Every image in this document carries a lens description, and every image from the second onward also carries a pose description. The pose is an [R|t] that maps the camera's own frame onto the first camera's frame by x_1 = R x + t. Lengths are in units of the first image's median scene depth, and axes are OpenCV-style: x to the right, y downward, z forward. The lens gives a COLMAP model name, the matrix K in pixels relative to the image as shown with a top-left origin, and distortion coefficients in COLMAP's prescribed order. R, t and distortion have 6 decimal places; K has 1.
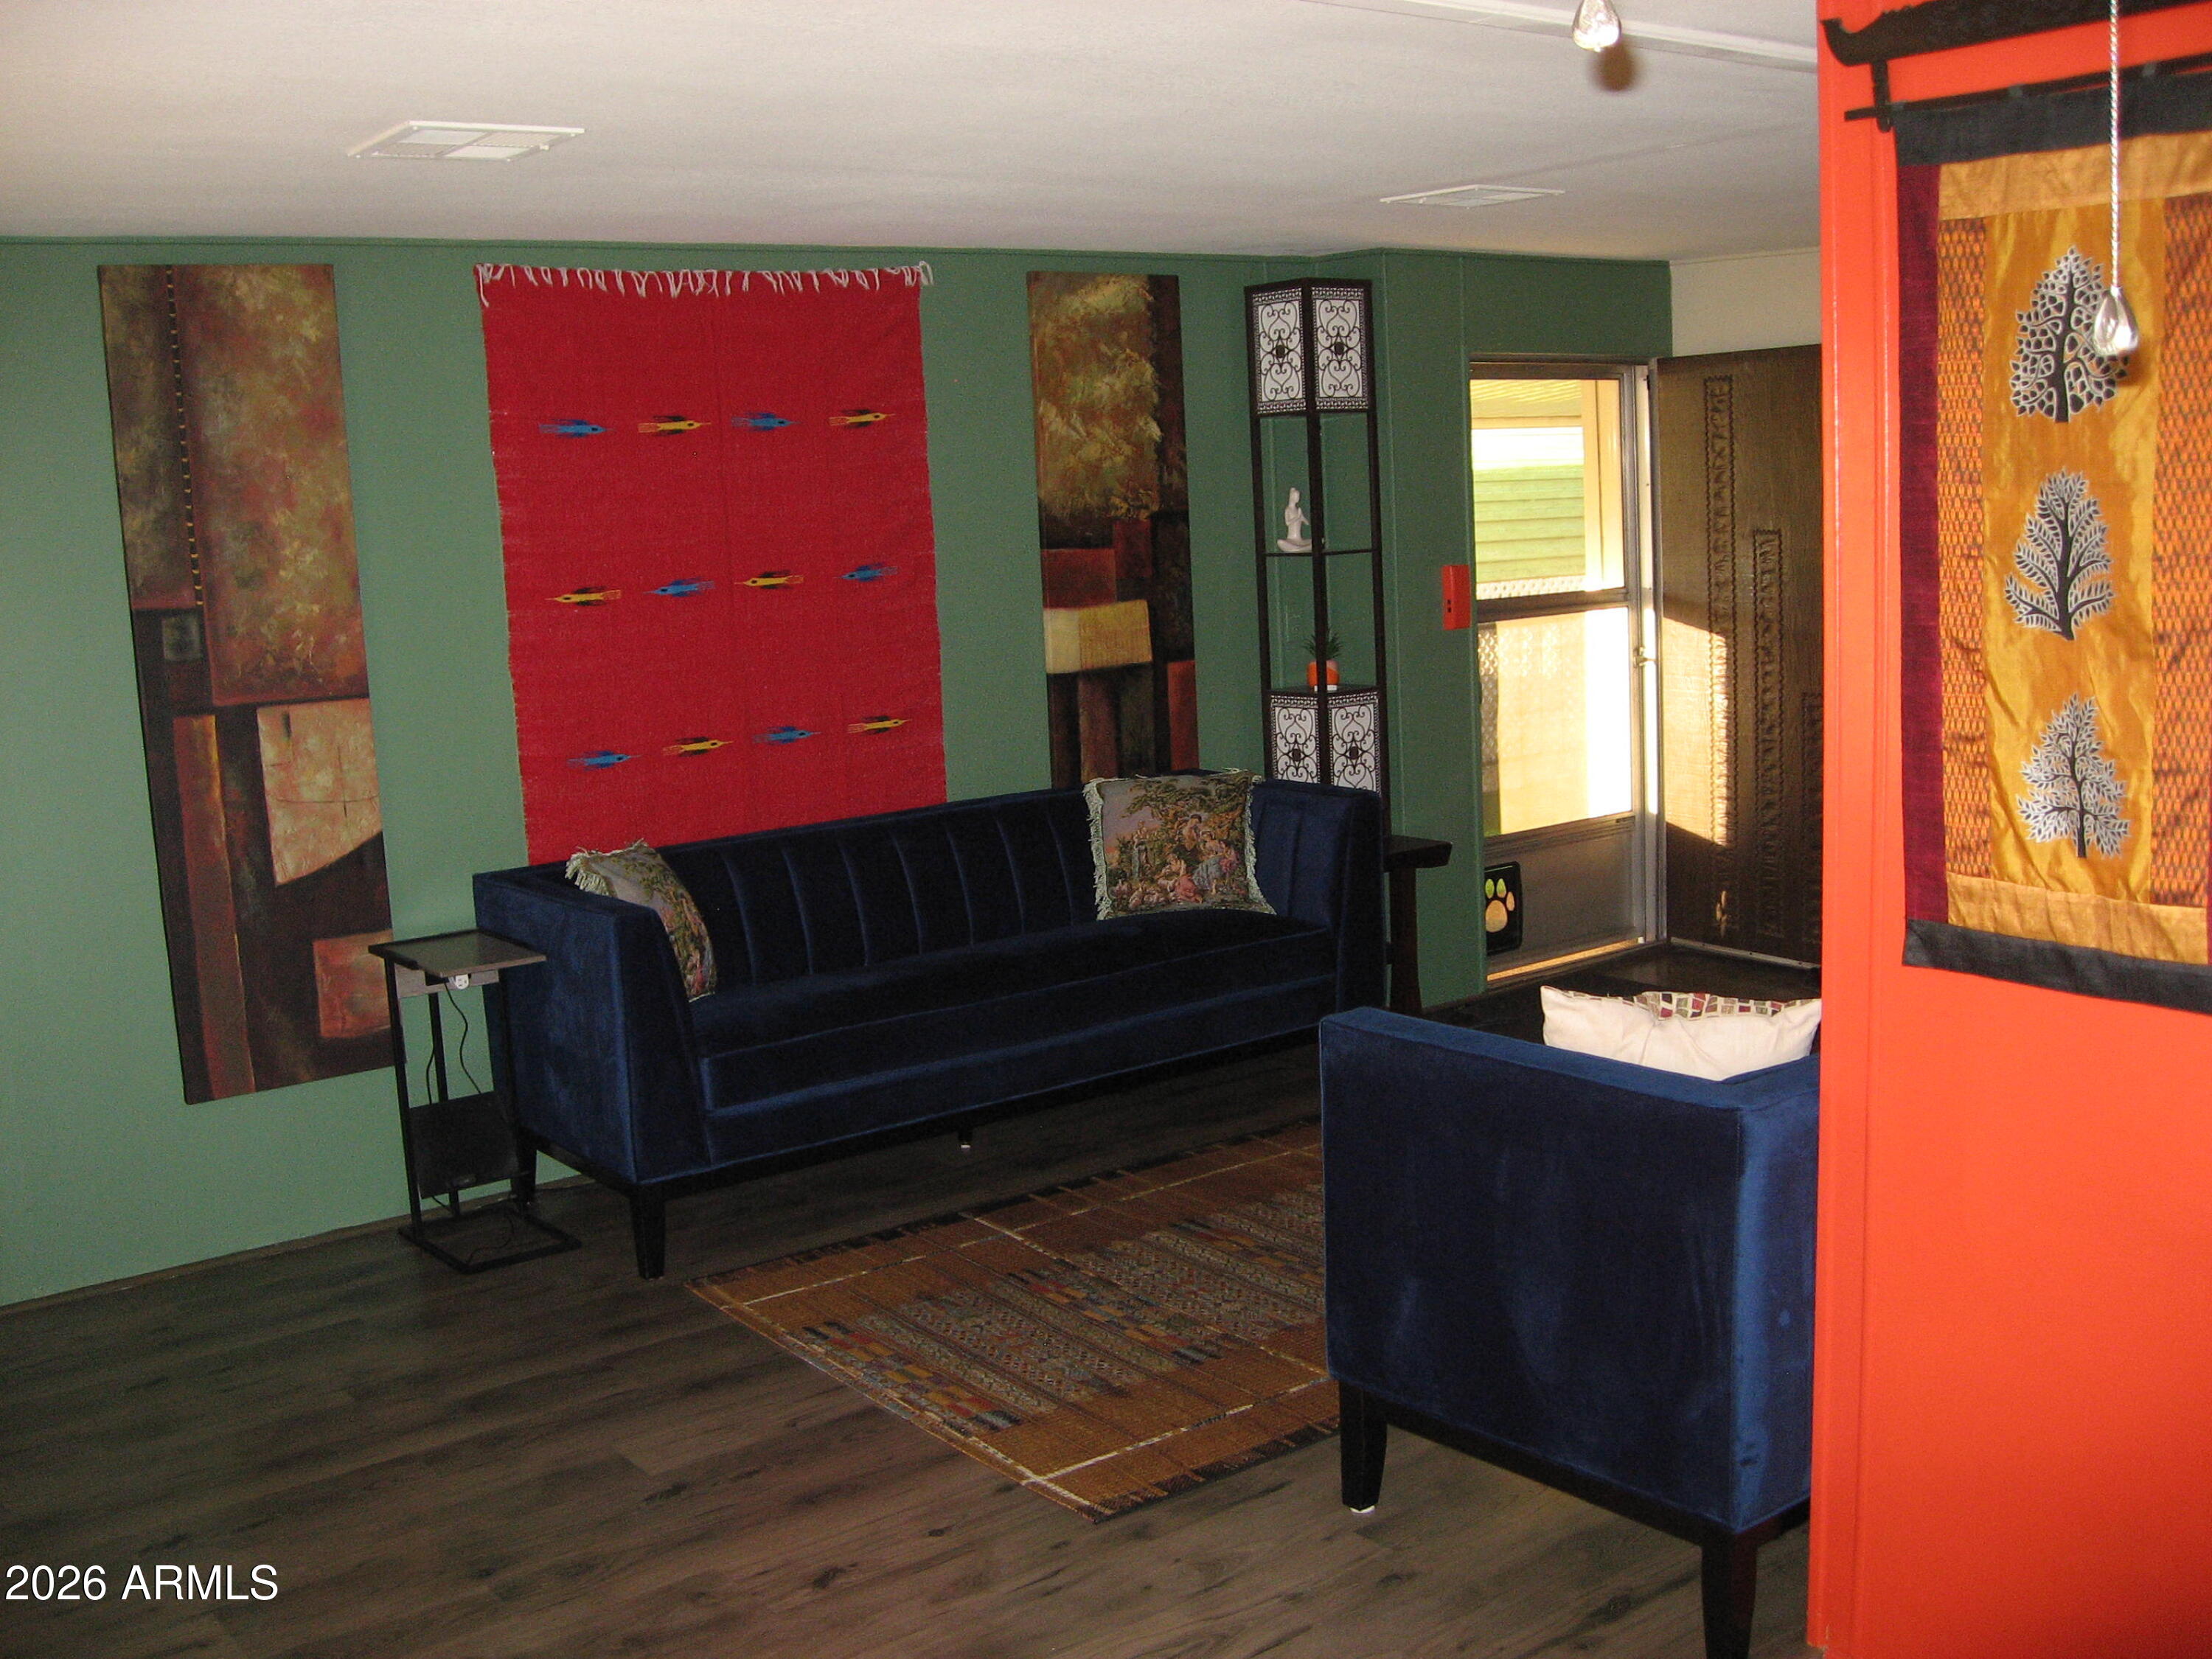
lens RADIAL K [[2297.9, 0, 1110.5], [0, 2297.9, 829.4], [0, 0, 1]] dist [-0.111303, 0.000000]
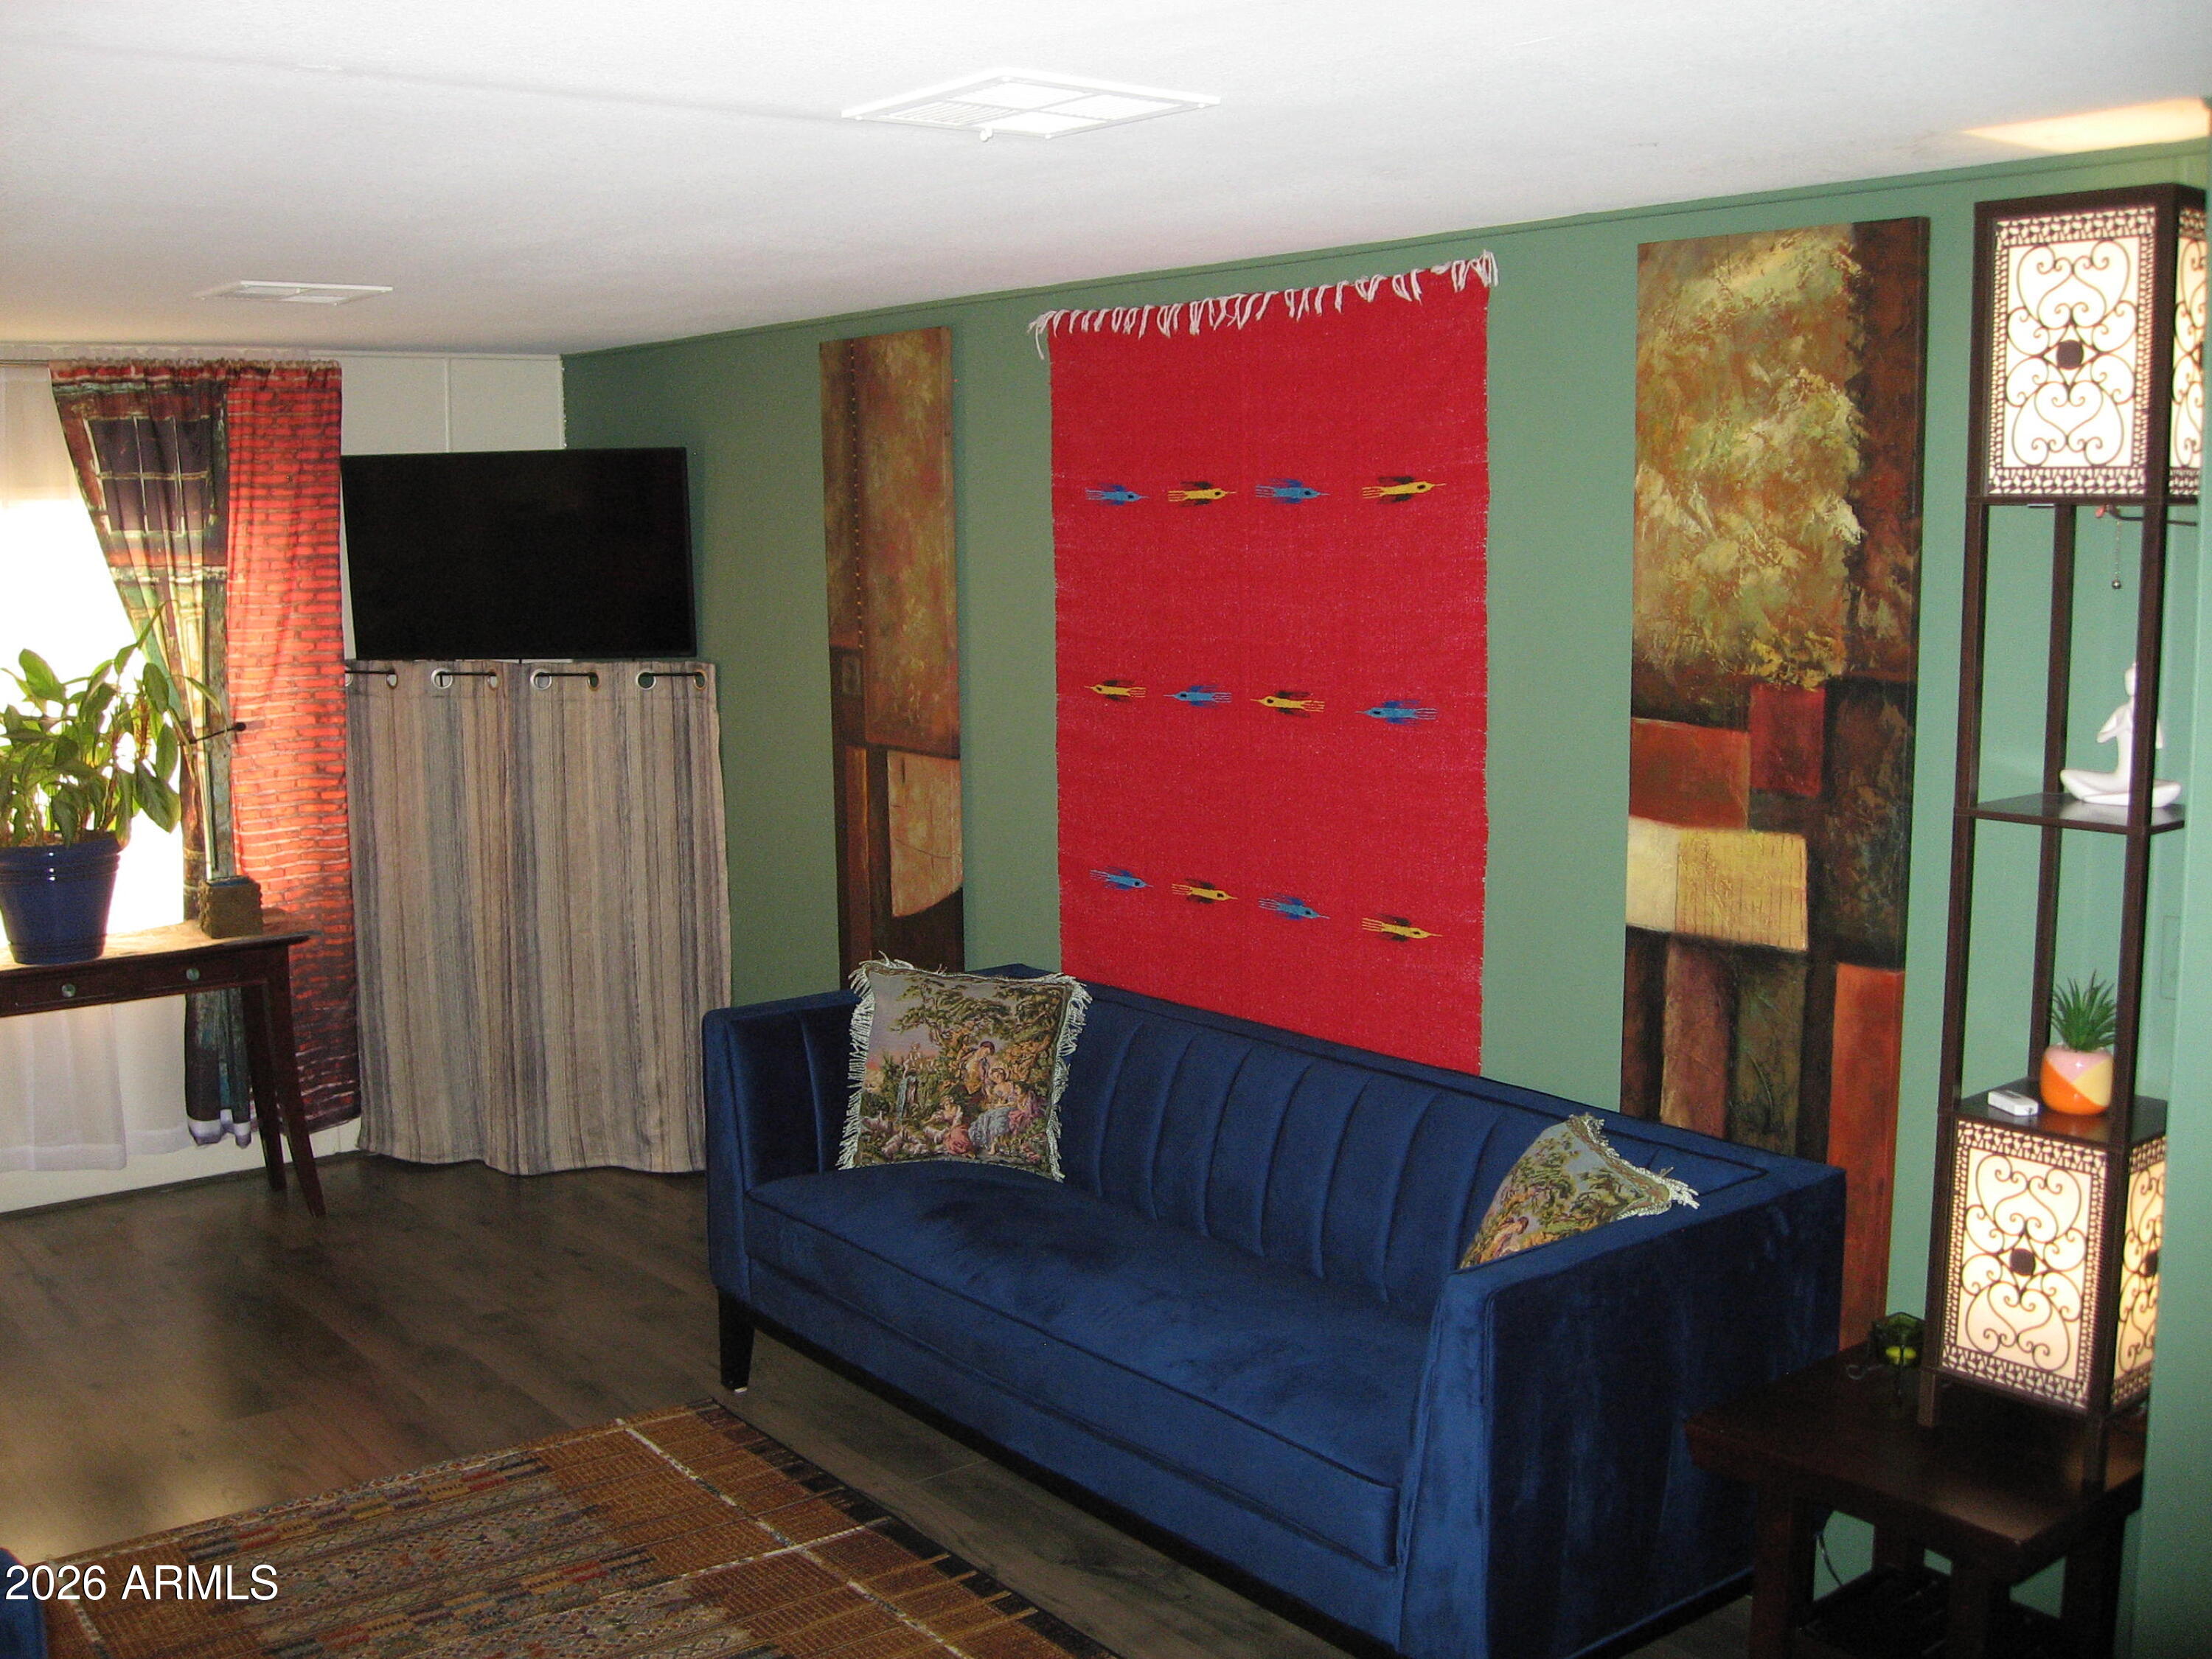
lens RADIAL K [[2297.9, 0, 1086.6], [0, 2297.9, 839.0], [0, 0, 1]] dist [-0.111303, 0.000000]
pose [[0.008581, 0.189070, -0.981926, 0.645037], [-0.139402, 0.972600, 0.186056, -0.210932], [0.990199, 0.135285, 0.034702, 0.983313]]
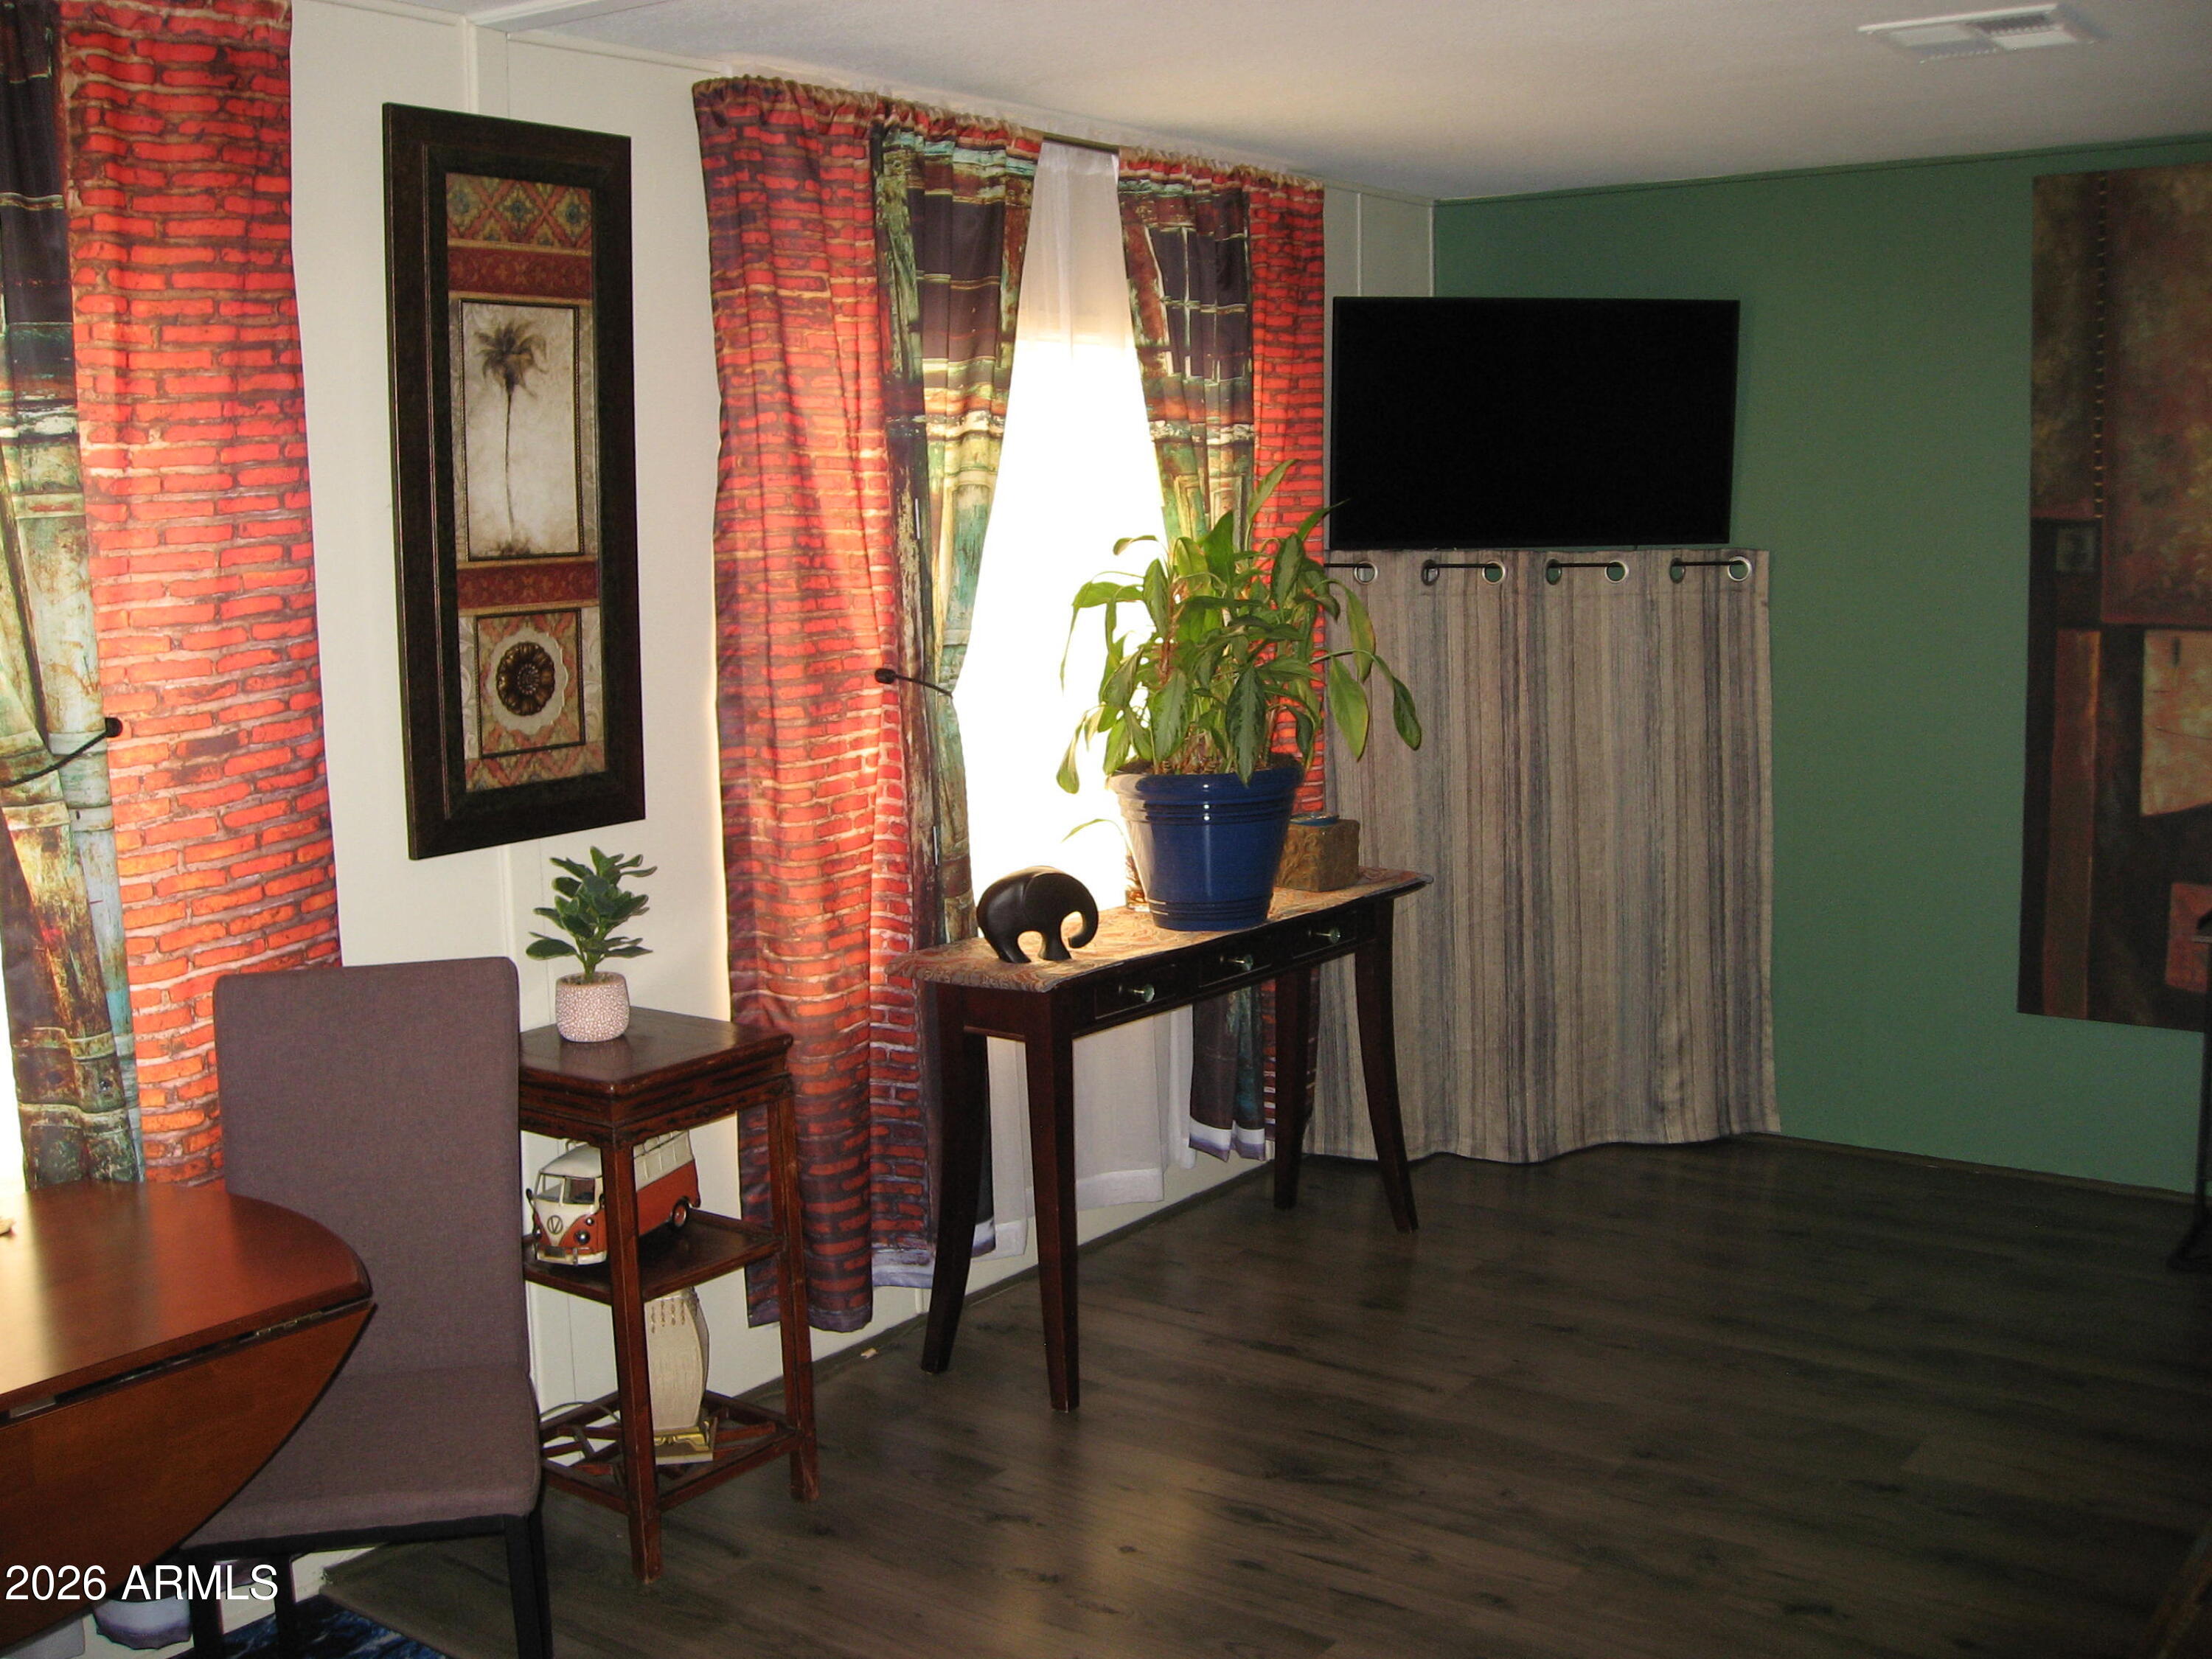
lens RADIAL K [[2297.9, 0, 1119.3], [0, 2297.9, 819.3], [0, 0, 1]] dist [-0.111303, 0.000000]
pose [[0.279338, 0.172868, -0.944504, 0.383741], [-0.138760, 0.980602, 0.138437, -0.042663], [0.950114, 0.092389, 0.297906, 0.286582]]
